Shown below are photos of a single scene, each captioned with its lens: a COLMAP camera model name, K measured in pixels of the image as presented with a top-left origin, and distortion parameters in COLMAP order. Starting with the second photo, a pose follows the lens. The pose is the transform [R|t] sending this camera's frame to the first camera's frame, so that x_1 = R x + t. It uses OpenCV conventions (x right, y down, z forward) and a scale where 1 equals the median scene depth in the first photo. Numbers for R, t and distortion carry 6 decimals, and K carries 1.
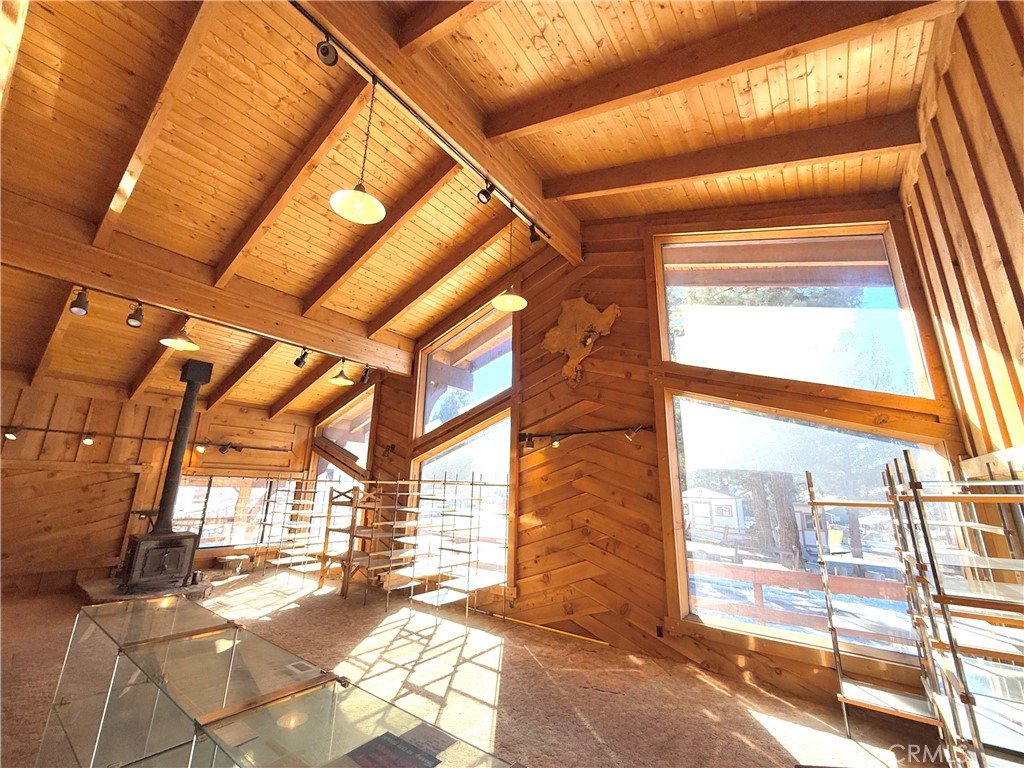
lens RADIAL K [[413.7, 0, 507.2], [0, 413.7, 385.7], [0, 0, 1]] dist [0.004042, 0.000478]
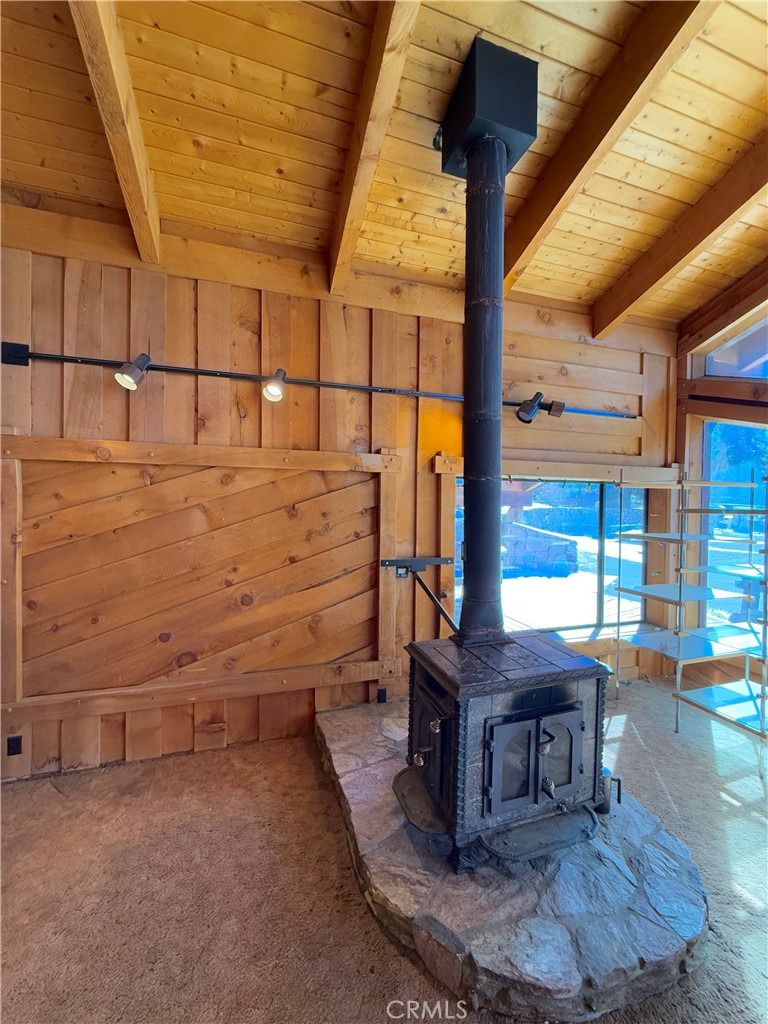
lens RADIAL K [[413.7, 0, 382.5], [0, 413.7, 512.6], [0, 0, 1]] dist [0.004042, 0.000478]
pose [[0.827500, -0.006026, -0.561433, -0.670851], [0.147644, 0.967086, 0.207234, 0.168695], [0.541705, -0.254378, 0.801154, 0.680476]]
